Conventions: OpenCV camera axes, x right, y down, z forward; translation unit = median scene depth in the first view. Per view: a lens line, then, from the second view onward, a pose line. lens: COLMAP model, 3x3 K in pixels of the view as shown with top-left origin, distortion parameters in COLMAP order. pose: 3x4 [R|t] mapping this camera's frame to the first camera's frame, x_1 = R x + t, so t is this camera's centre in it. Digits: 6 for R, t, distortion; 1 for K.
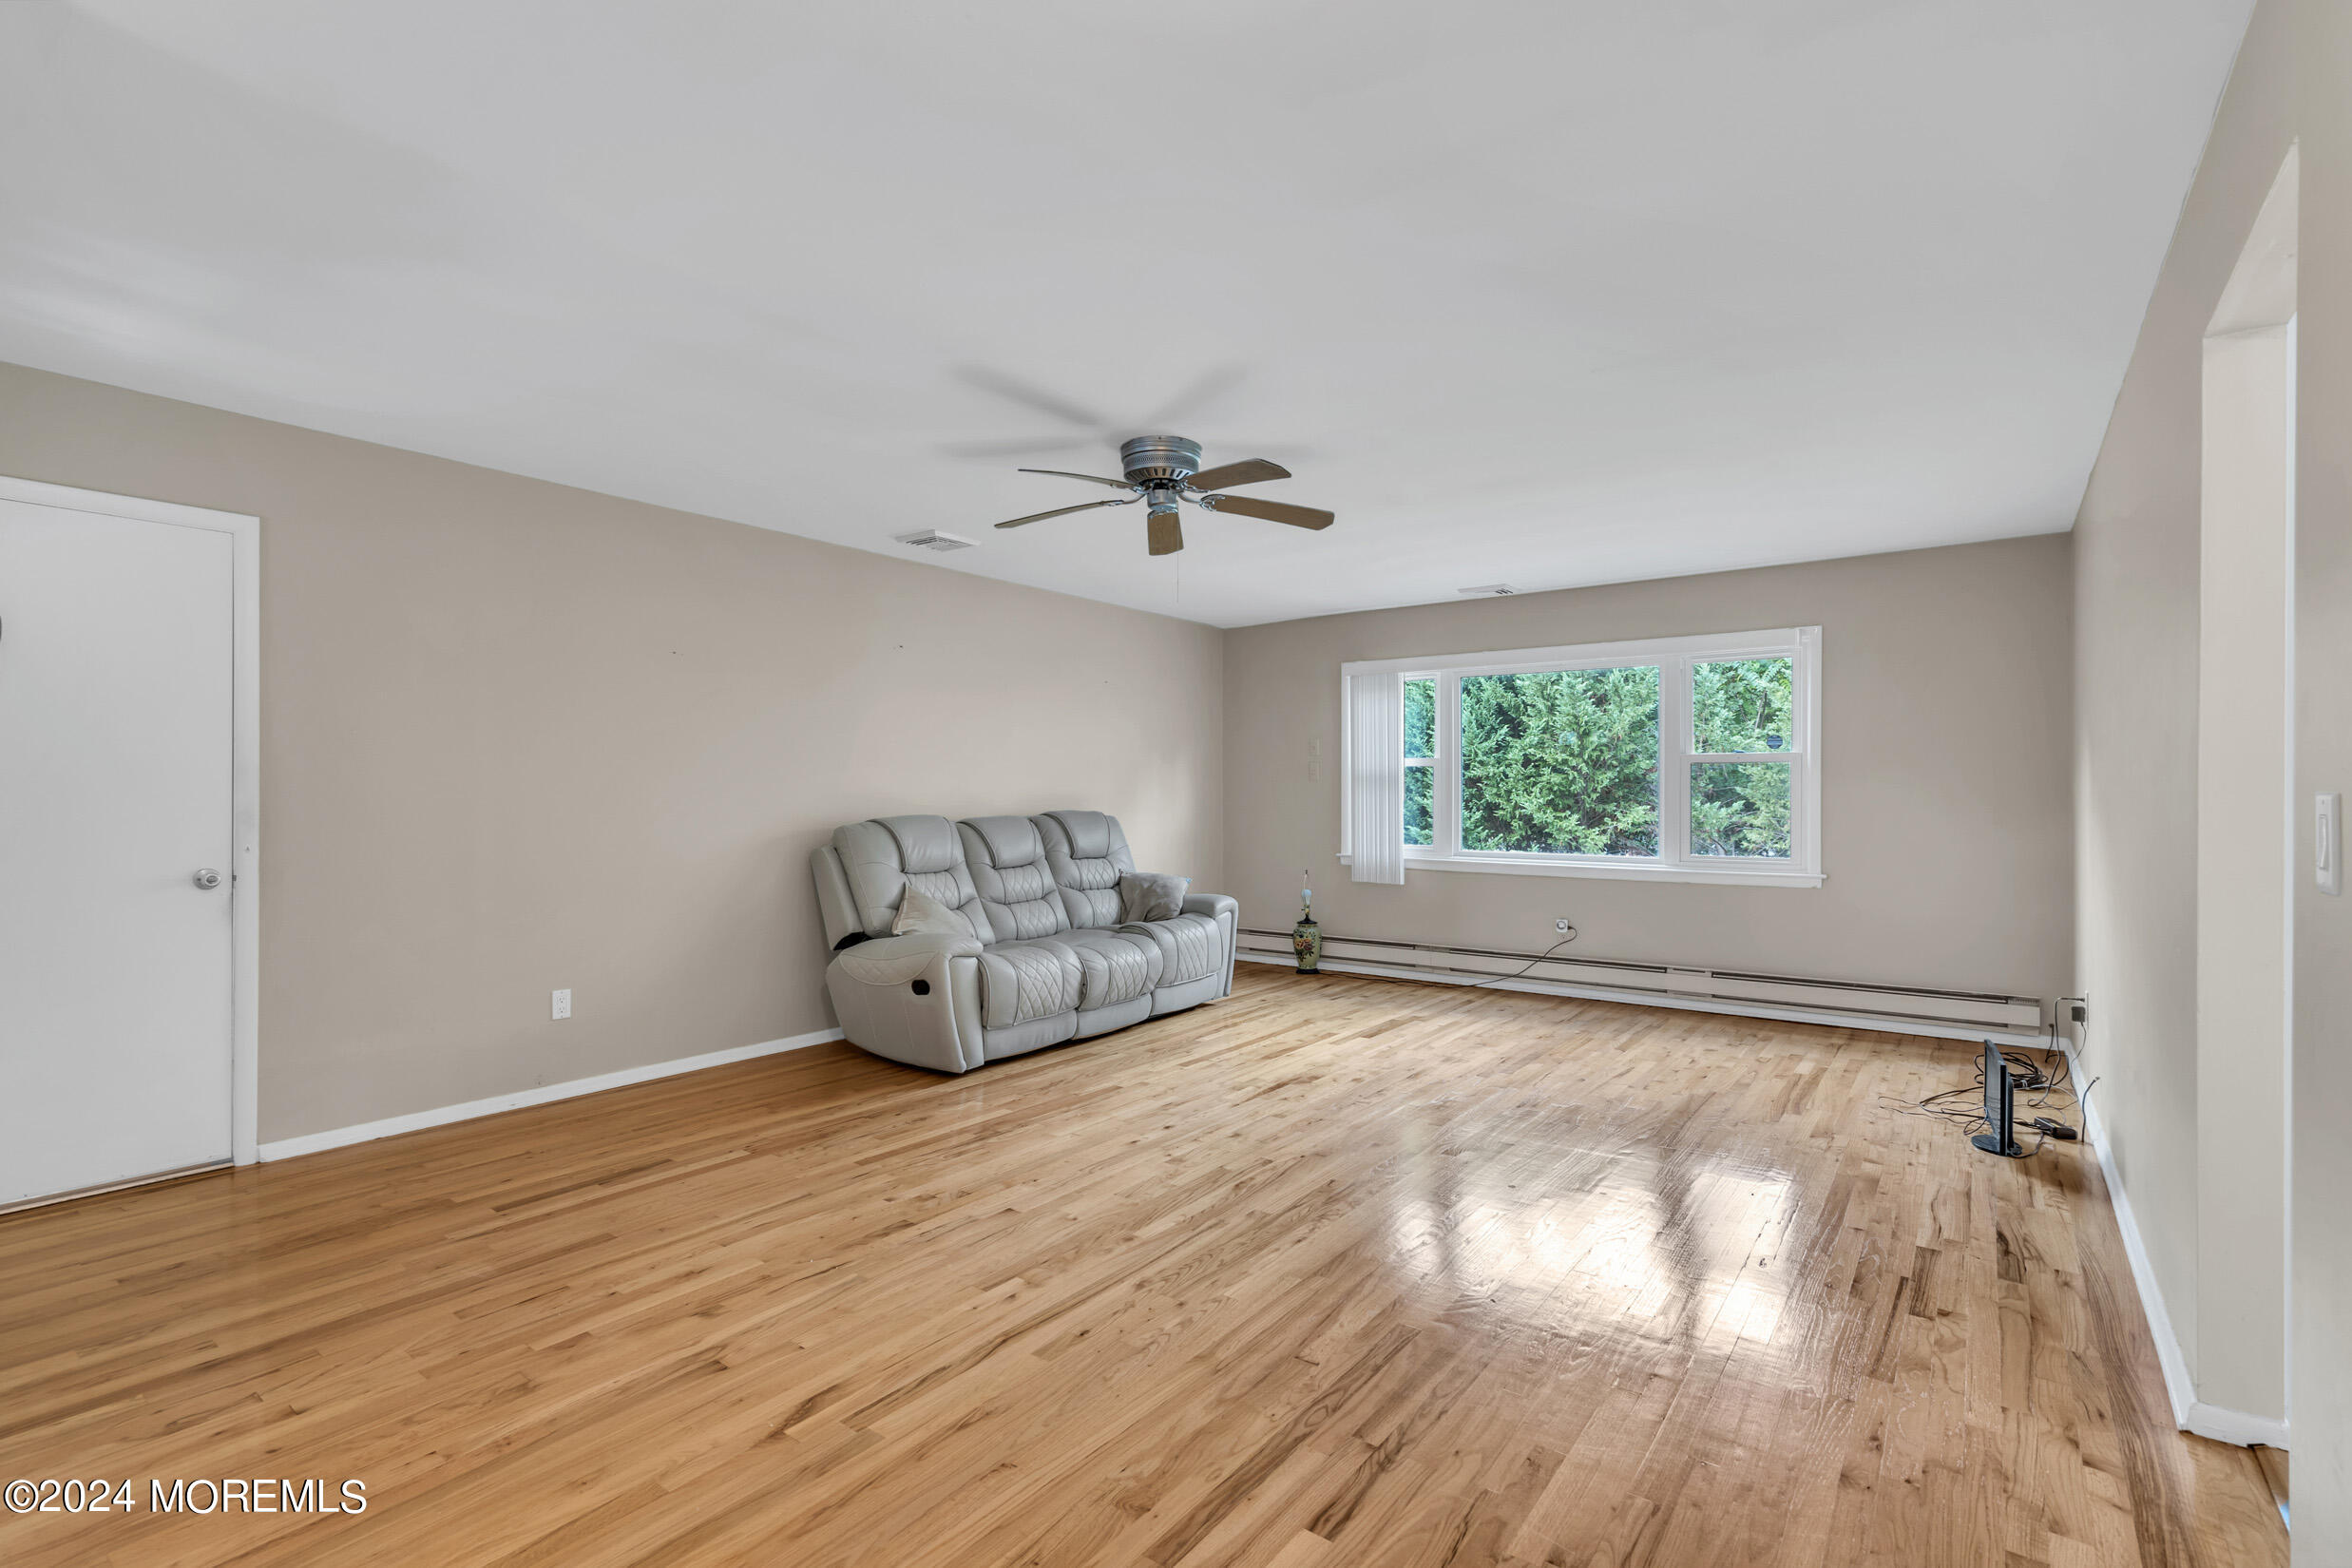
lens RADIAL K [[1081.5, 0, 1176.0], [0, 1081.5, 784.0], [0, 0, 1]] dist [-0.026123, -0.000189]
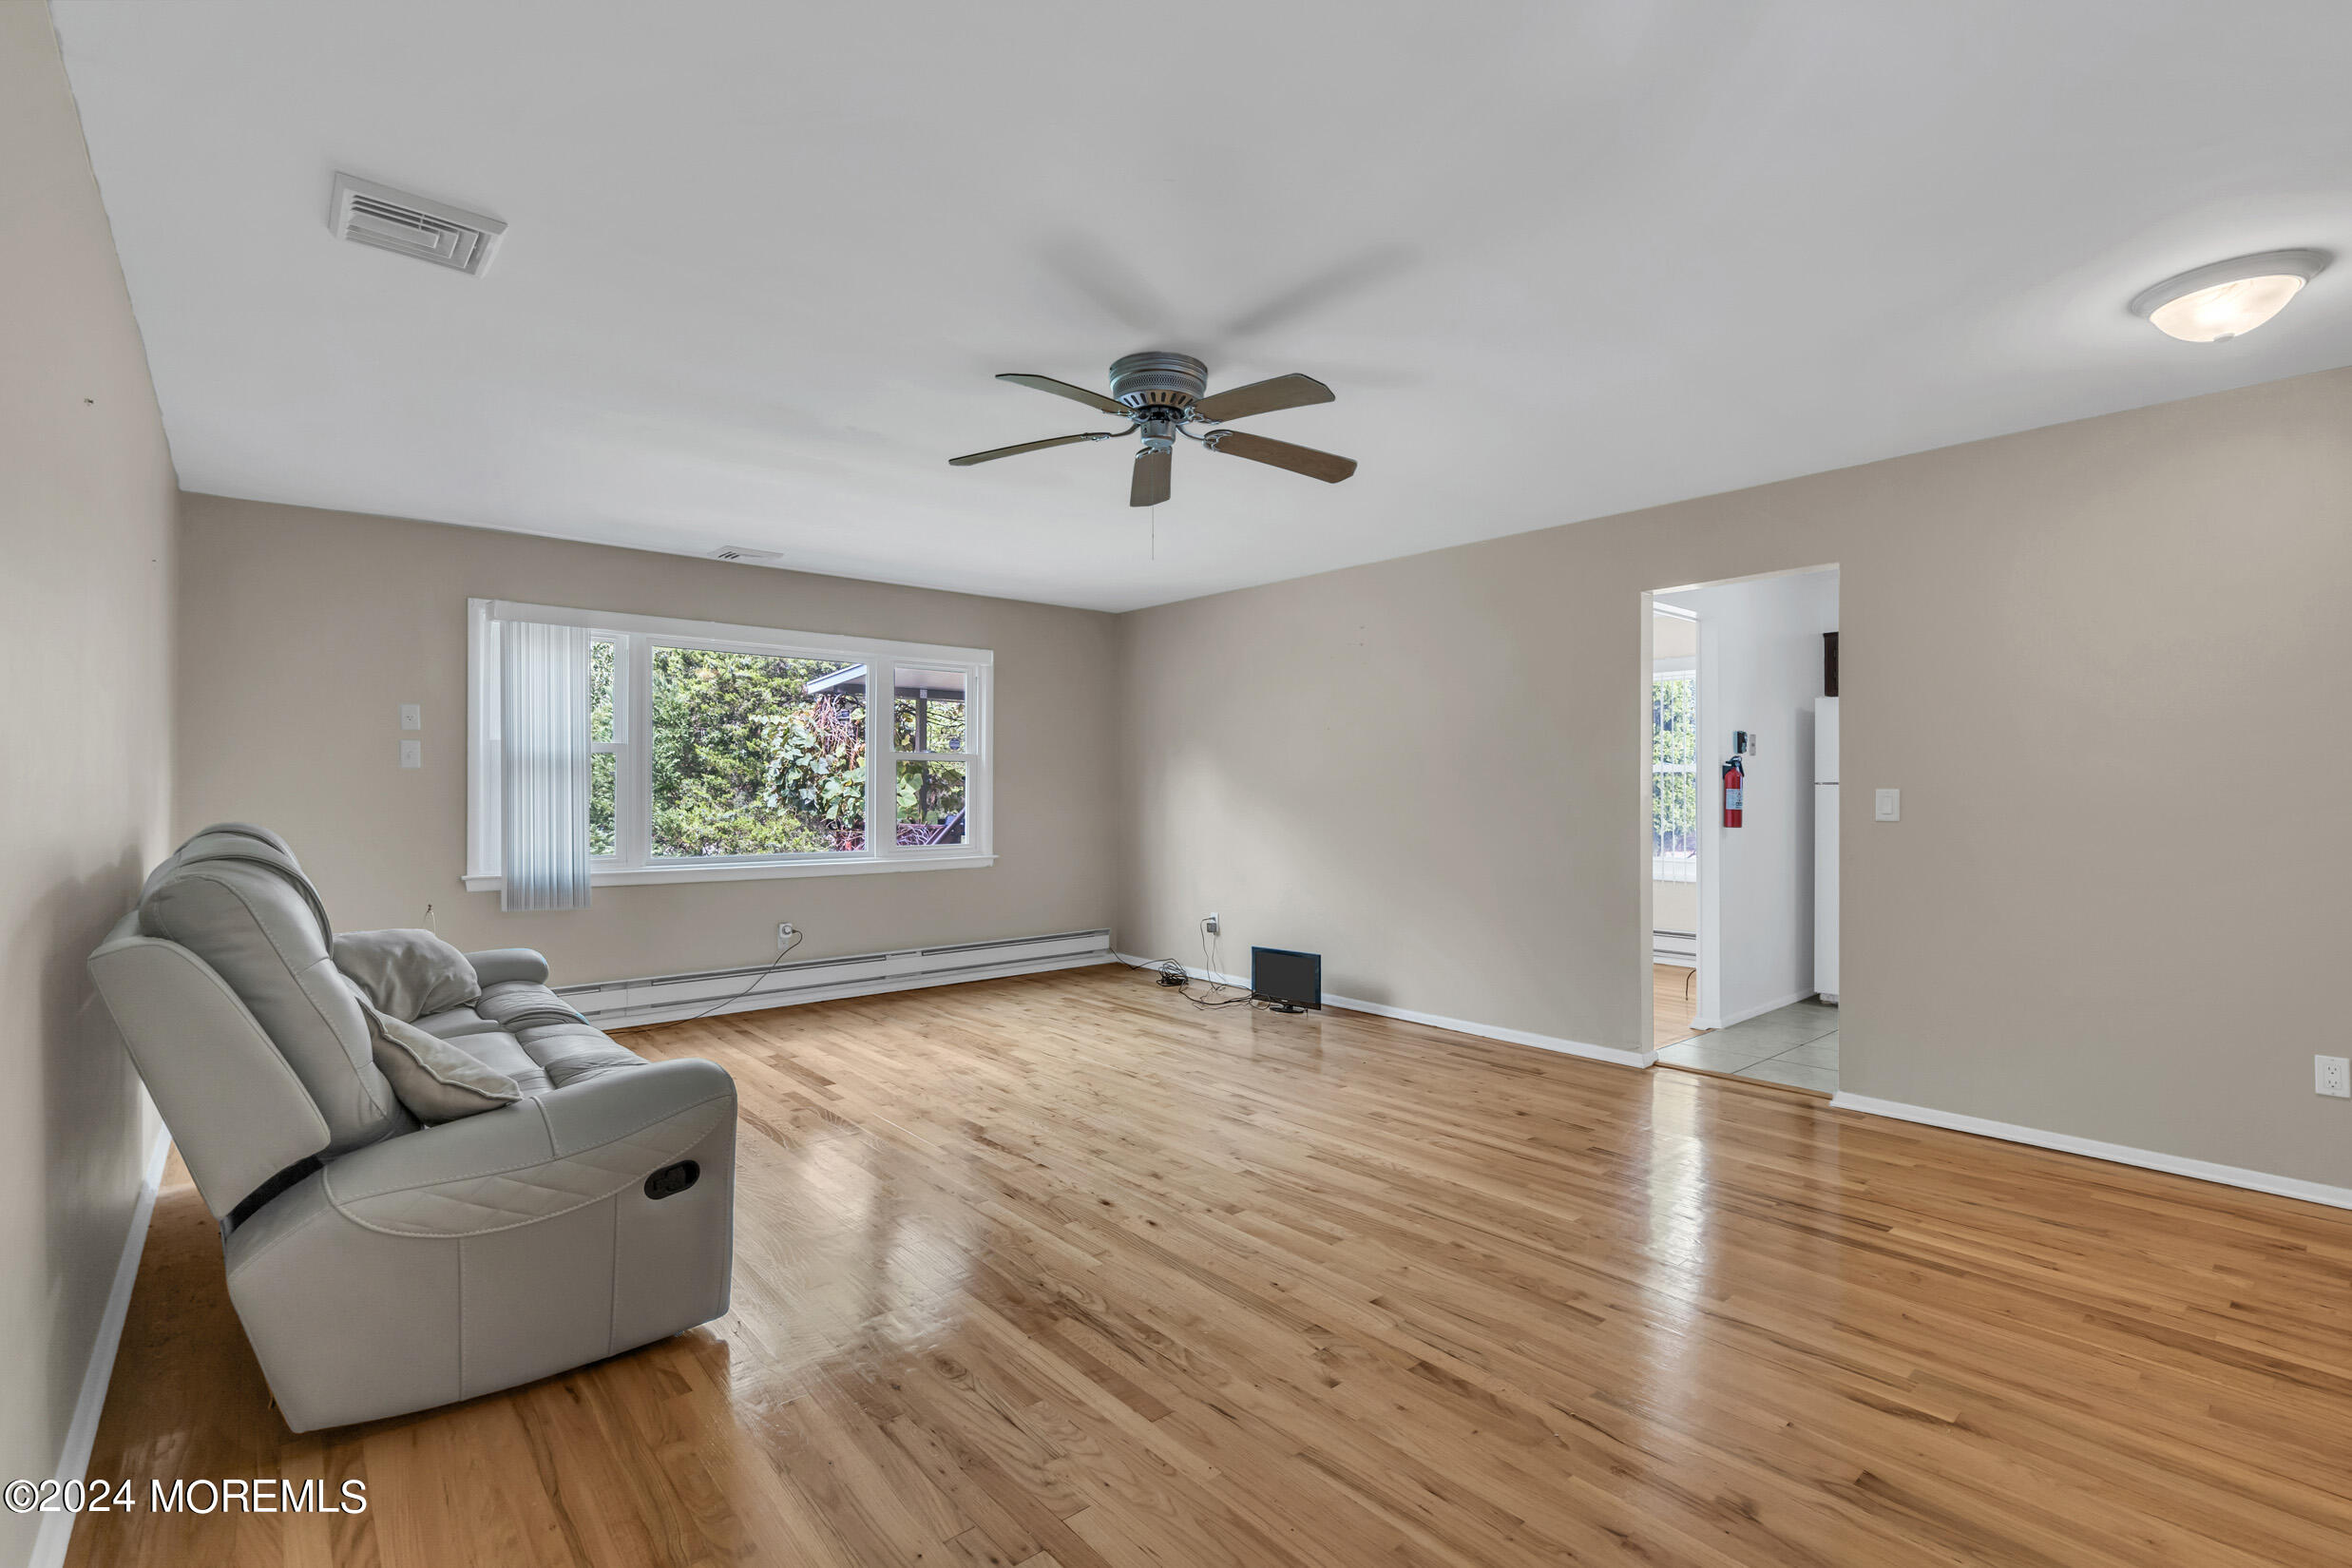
lens RADIAL K [[1067.0, 0, 1180.8], [0, 1067.0, 790.4], [0, 0, 1]] dist [-0.002719, -0.000183]
pose [[0.208438, -0.003191, 0.978030, -0.804230], [-0.008205, 0.999954, 0.005011, 0.004414], [-0.978001, -0.009069, 0.208402, 0.807687]]
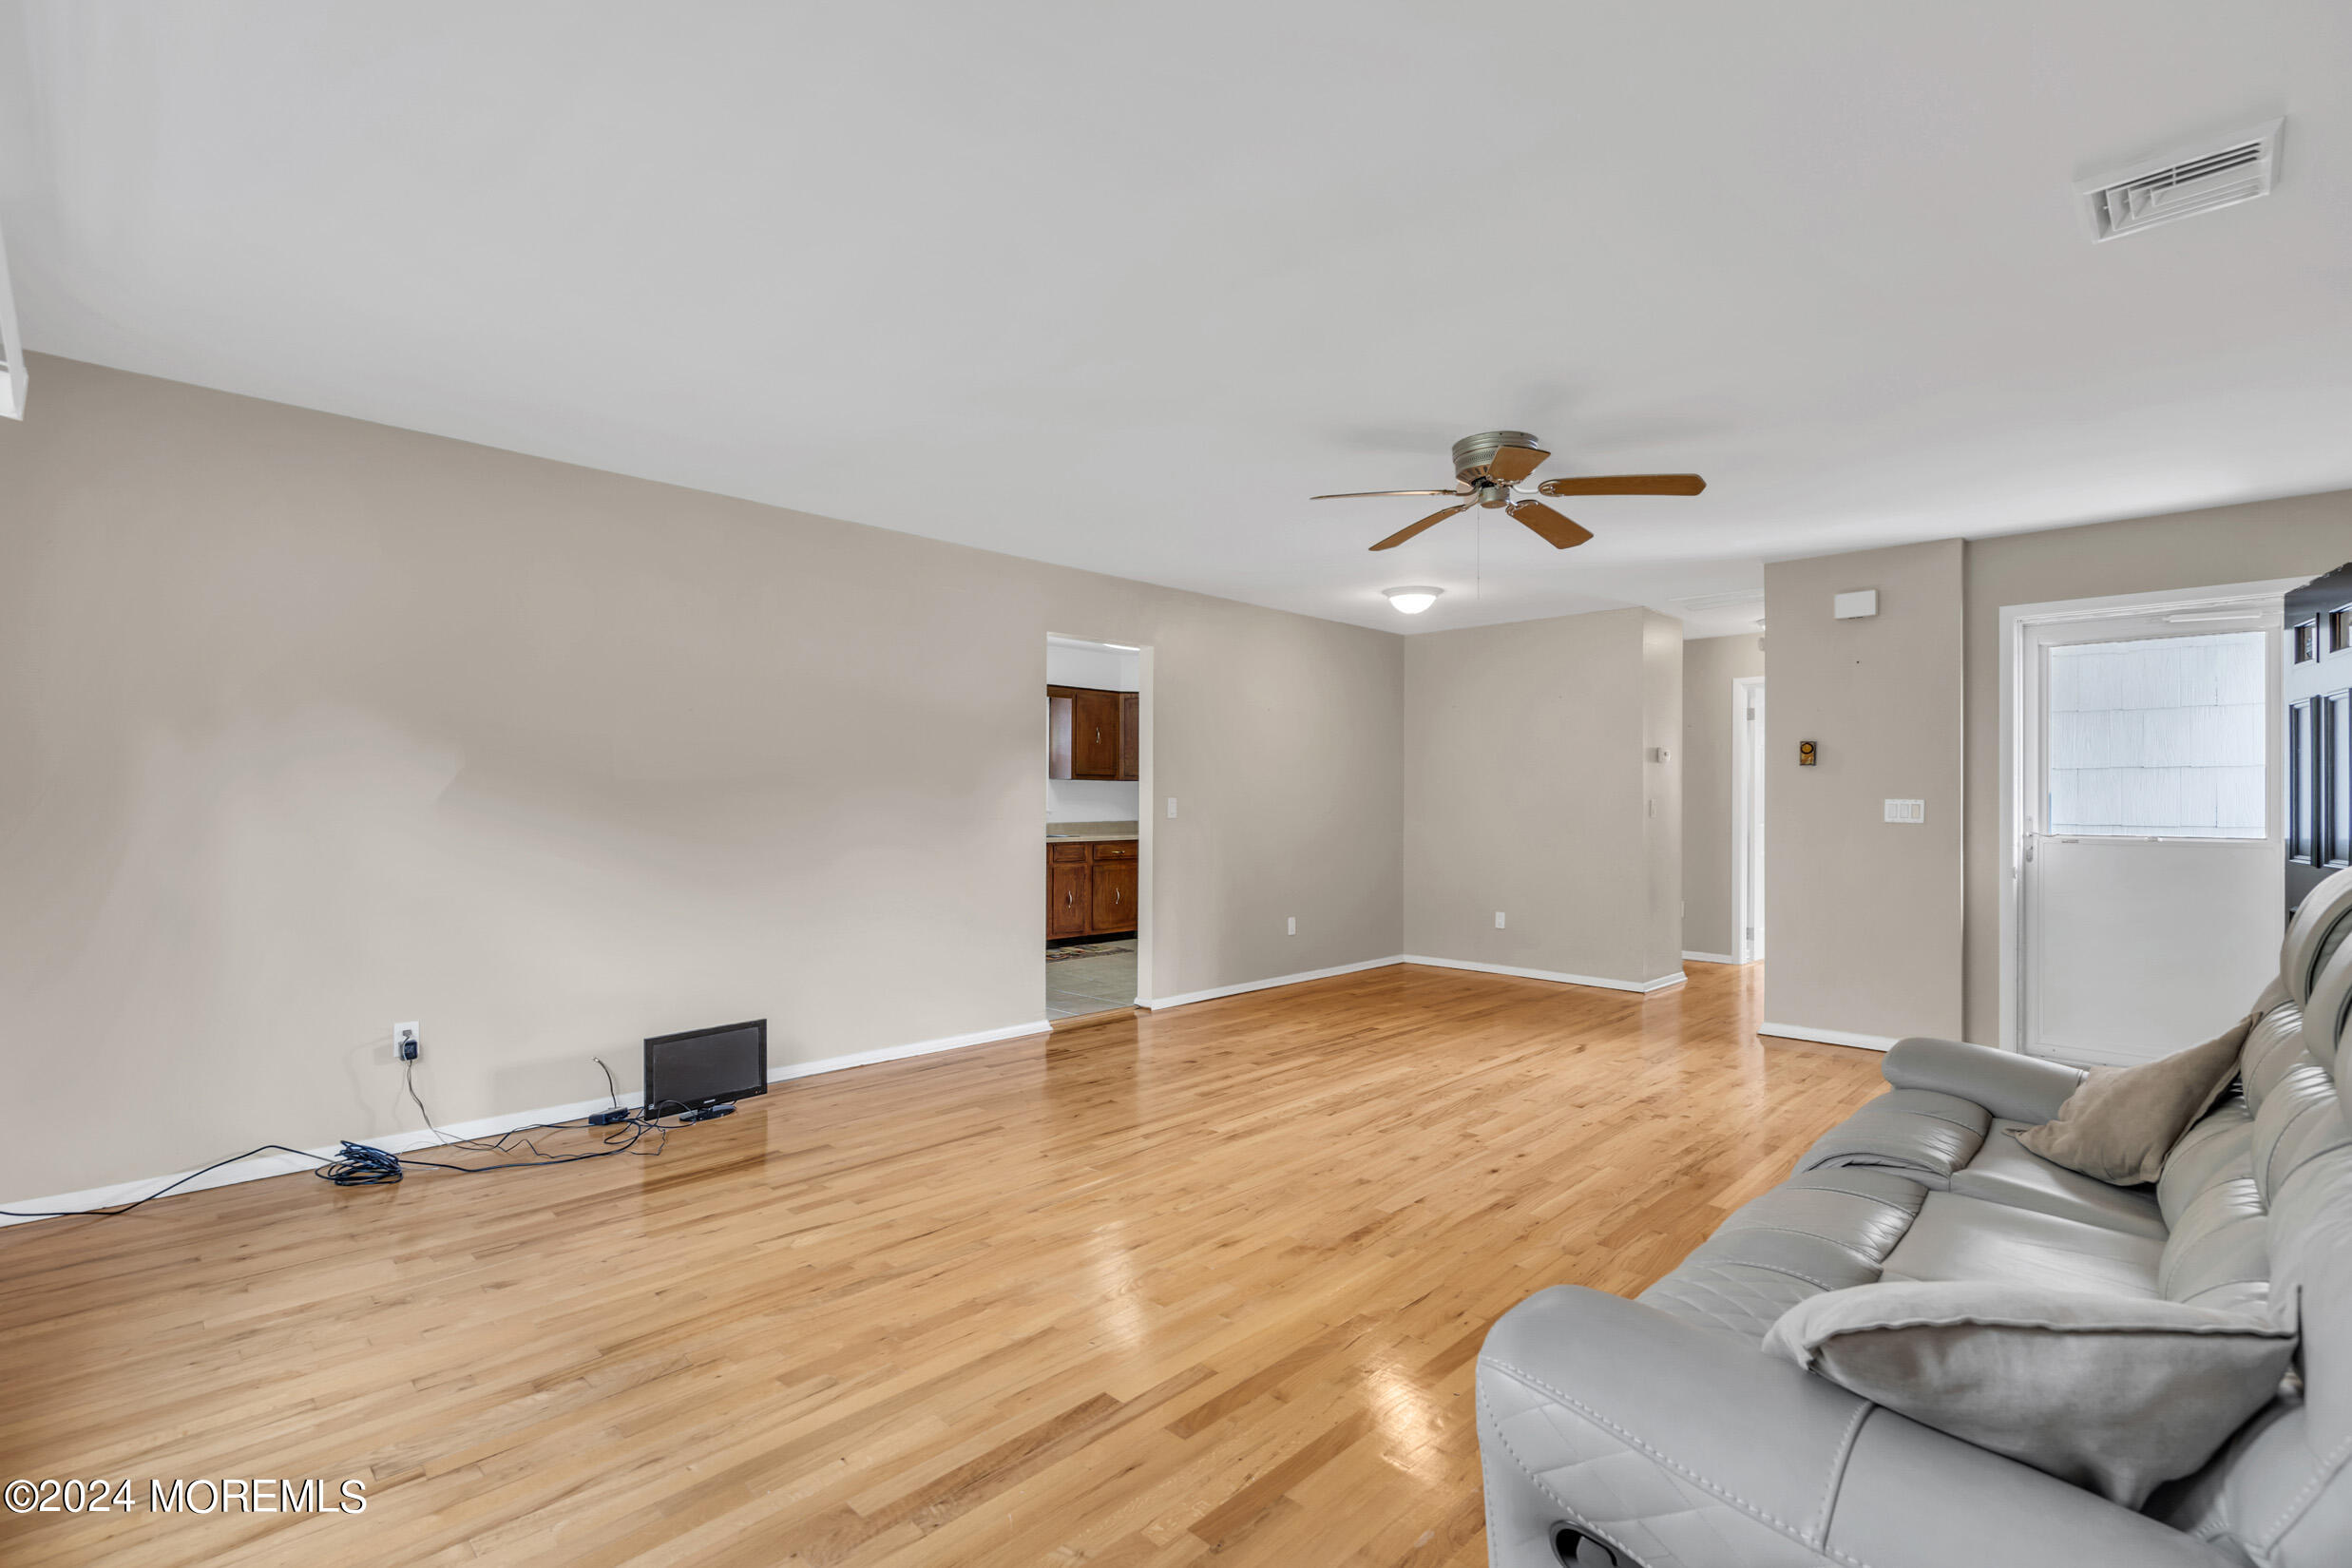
lens RADIAL K [[1067.0, 0, 1180.8], [0, 1067.0, 790.4], [0, 0, 1]] dist [-0.002719, -0.000183]
pose [[-0.991641, -0.005185, 0.128927, 0.141944], [-0.007688, 0.999791, -0.018929, 0.022636], [-0.128802, -0.019762, -0.991473, 1.980406]]
